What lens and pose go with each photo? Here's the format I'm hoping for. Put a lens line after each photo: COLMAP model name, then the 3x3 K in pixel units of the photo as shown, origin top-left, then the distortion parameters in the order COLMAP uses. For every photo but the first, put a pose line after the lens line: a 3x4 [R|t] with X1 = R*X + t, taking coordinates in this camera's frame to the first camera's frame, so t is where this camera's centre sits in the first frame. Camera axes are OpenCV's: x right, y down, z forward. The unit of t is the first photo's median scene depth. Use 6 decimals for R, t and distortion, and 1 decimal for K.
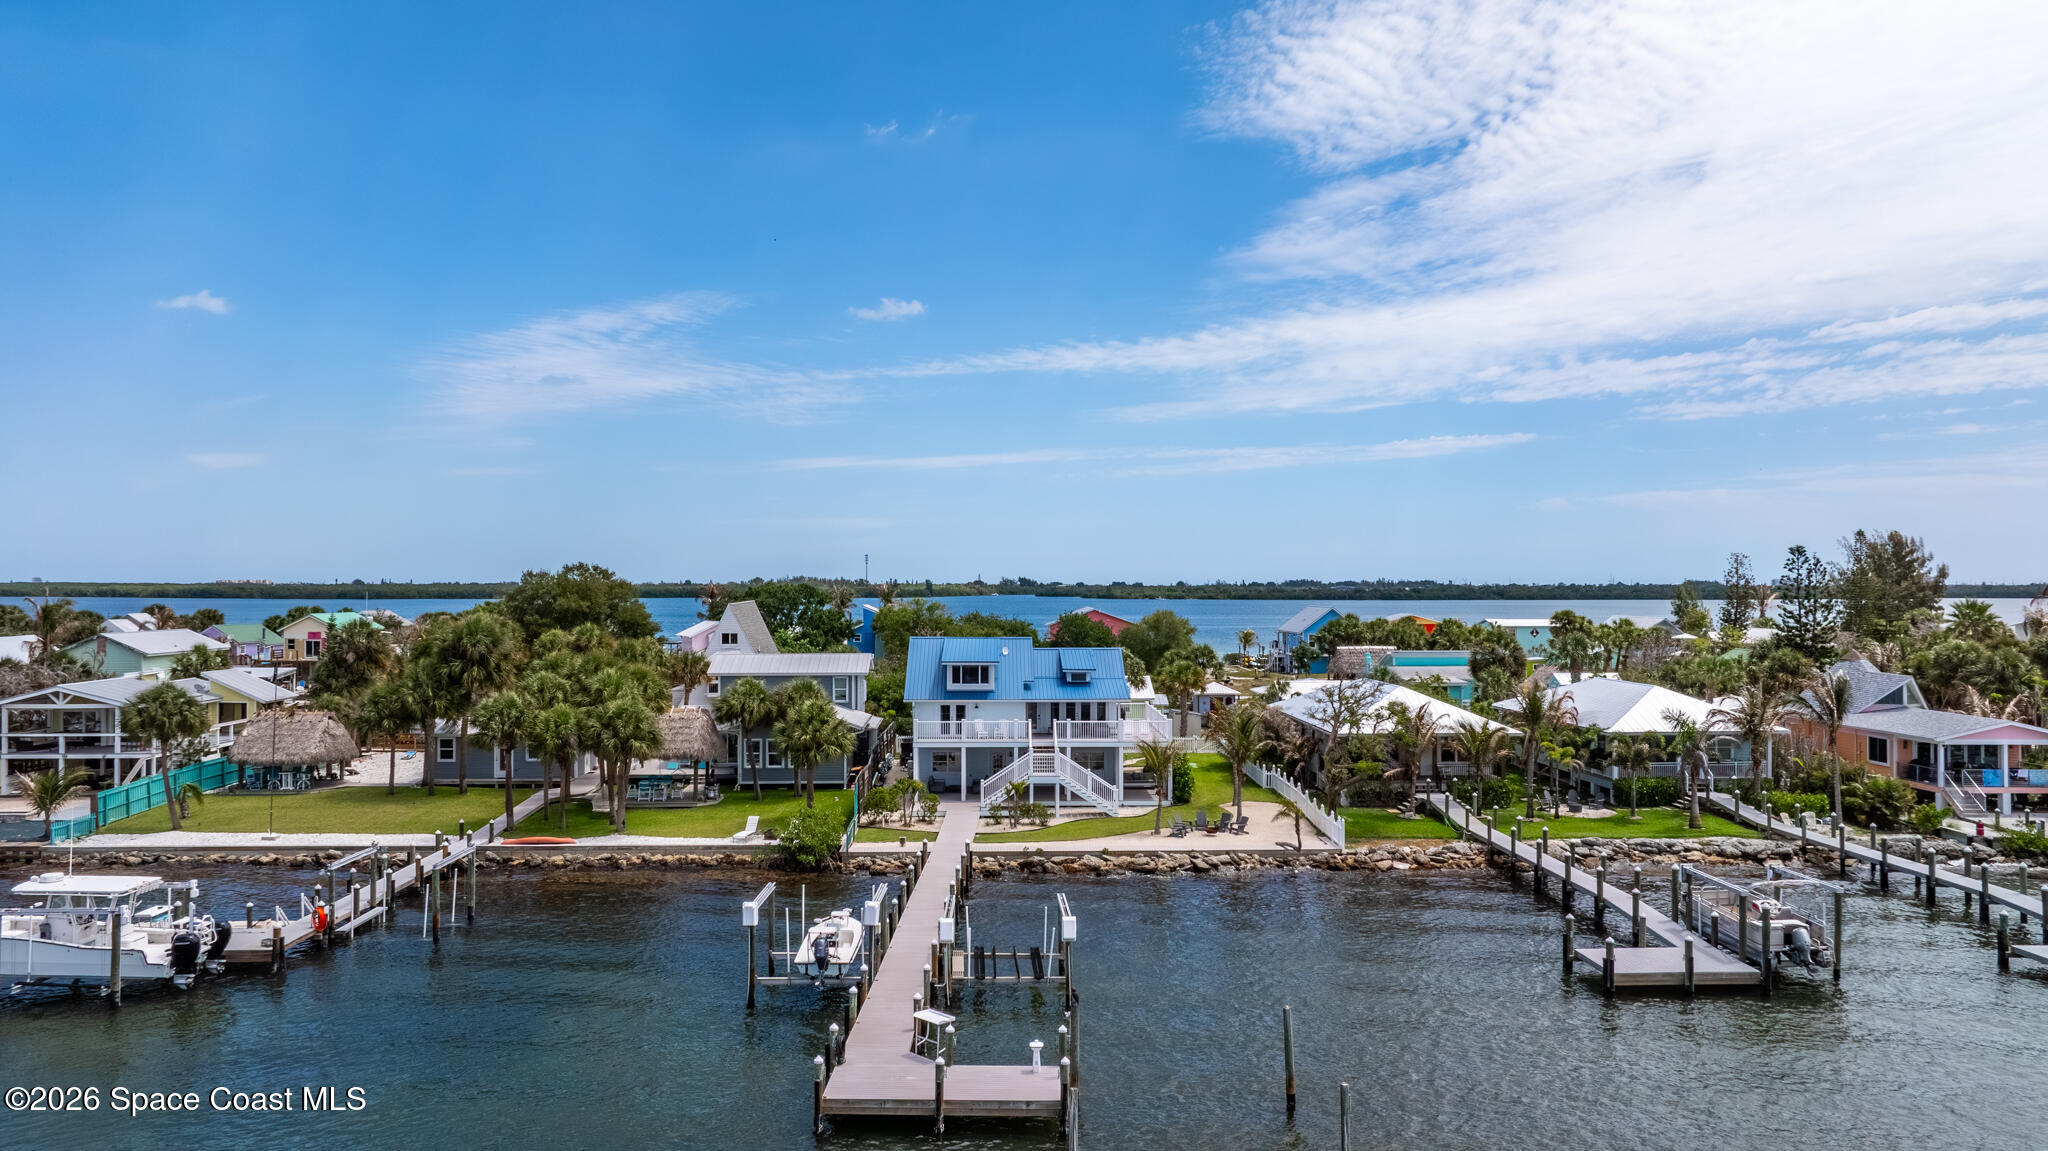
lens RADIAL K [[1428.2, 0, 1039.5], [0, 1428.2, 556.2], [0, 0, 1]] dist [-0.014418, 0.000077]
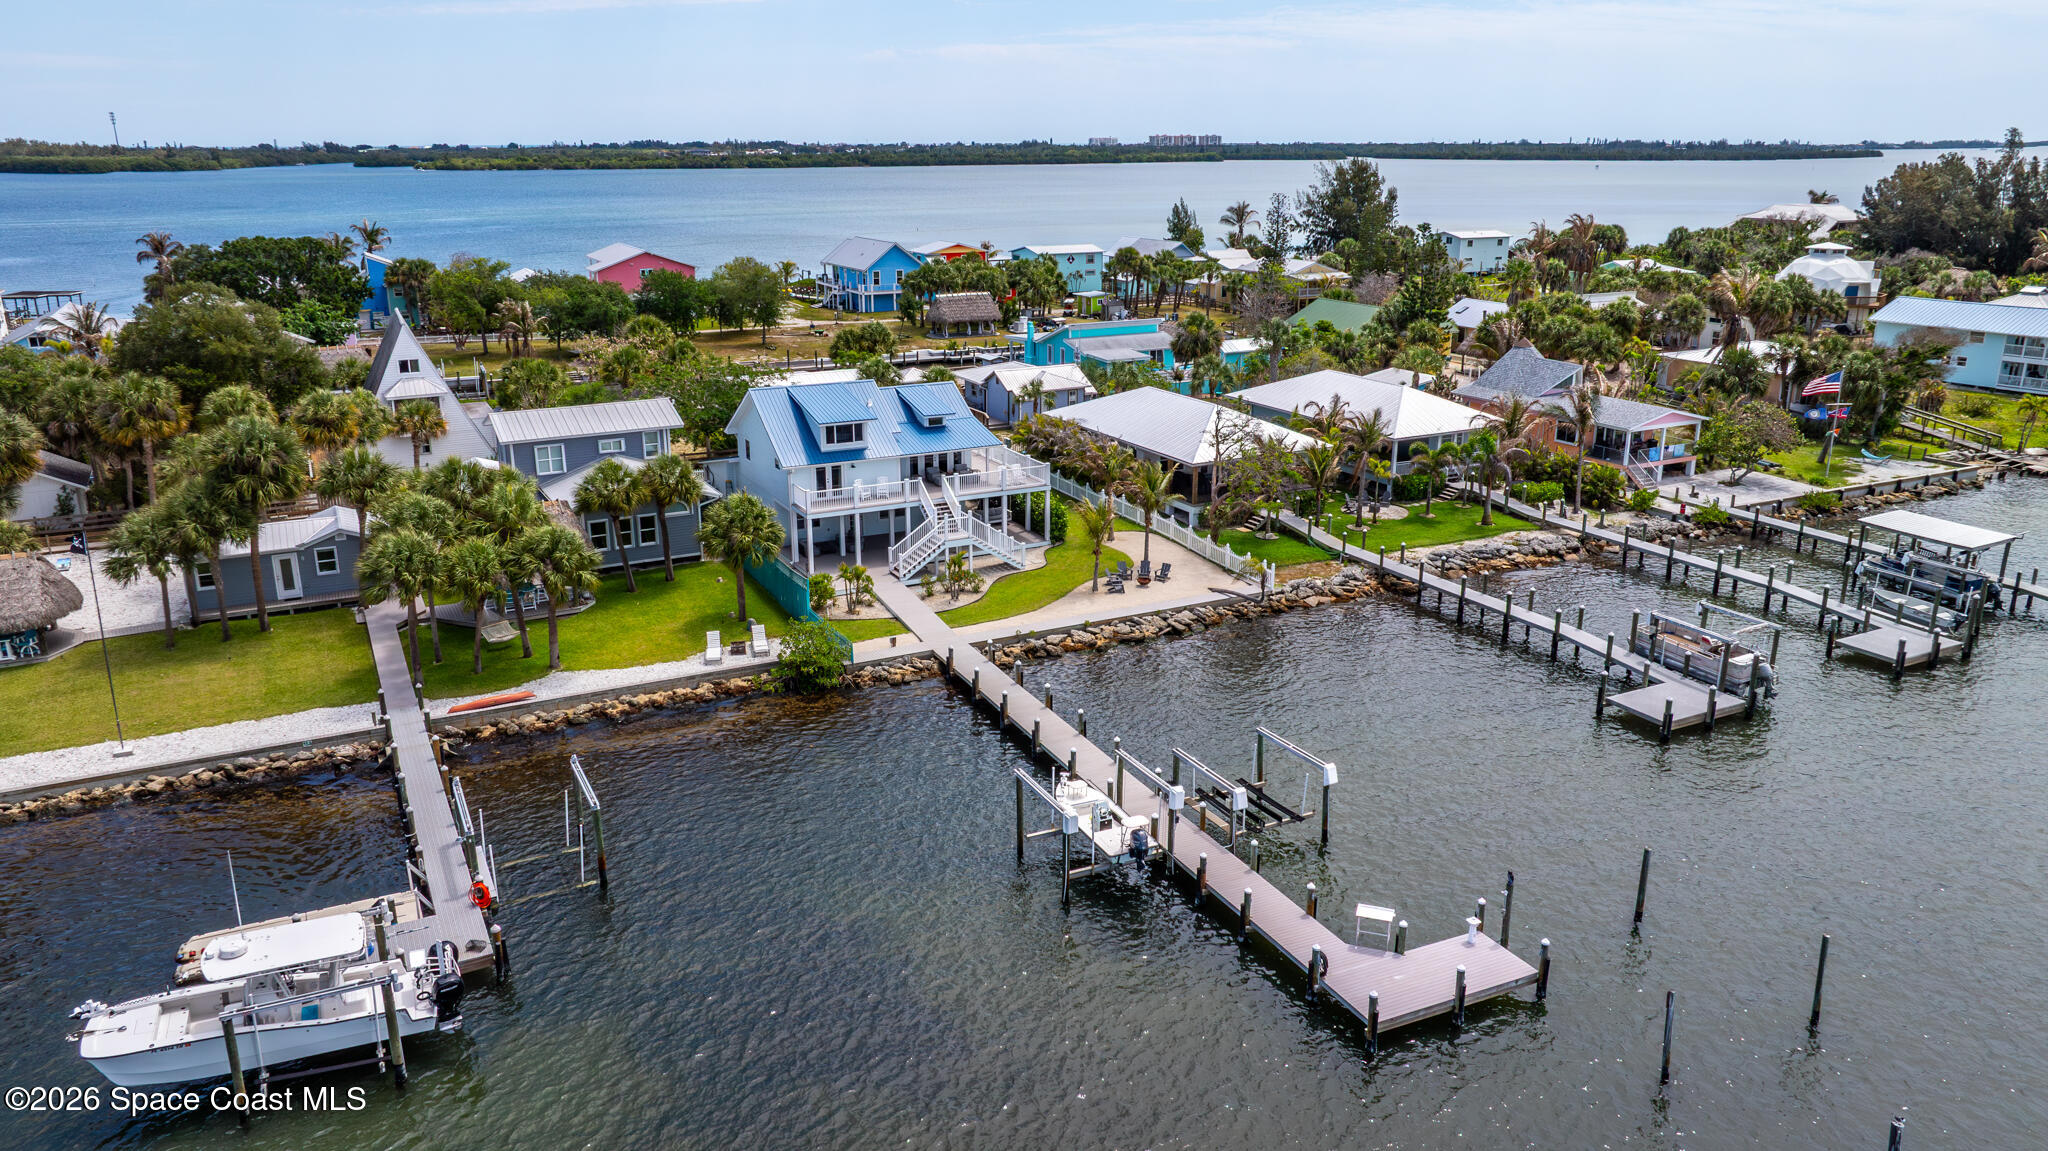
lens RADIAL K [[1428.2, 0, 1039.5], [0, 1428.2, 556.2], [0, 0, 1]] dist [-0.014418, 0.000077]
pose [[0.903939, -0.121728, 0.409971, -0.398088], [-0.005320, 0.955361, 0.295395, -0.144324], [-0.427628, -0.269200, 0.862940, 0.129948]]
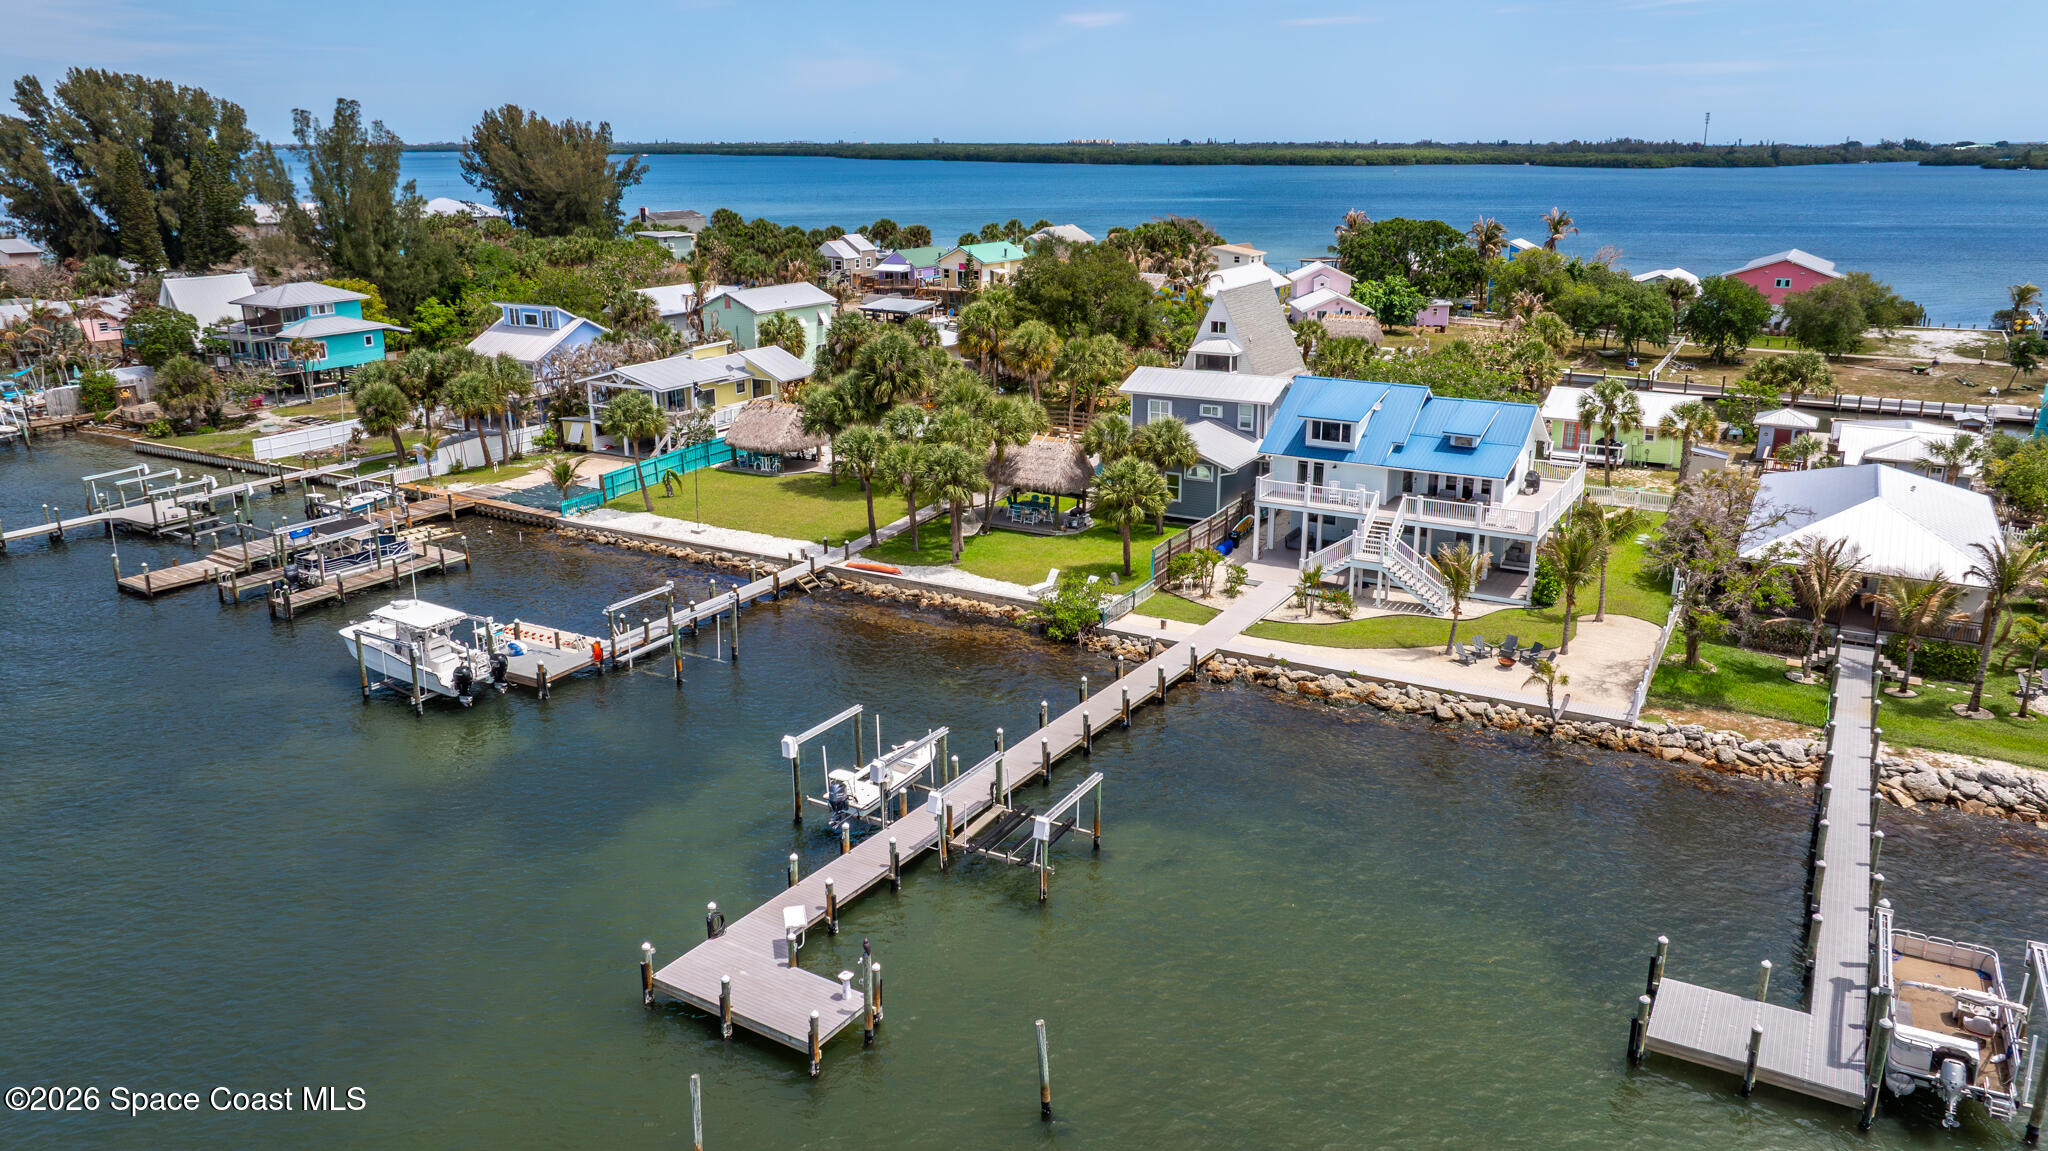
lens RADIAL K [[1428.2, 0, 1039.5], [0, 1428.2, 556.2], [0, 0, 1]] dist [-0.014418, 0.000077]
pose [[0.854148, 0.145124, -0.499369, 0.316443], [0.009964, 0.955528, 0.294733, -0.136683], [0.519934, -0.256721, 0.814716, 0.161844]]
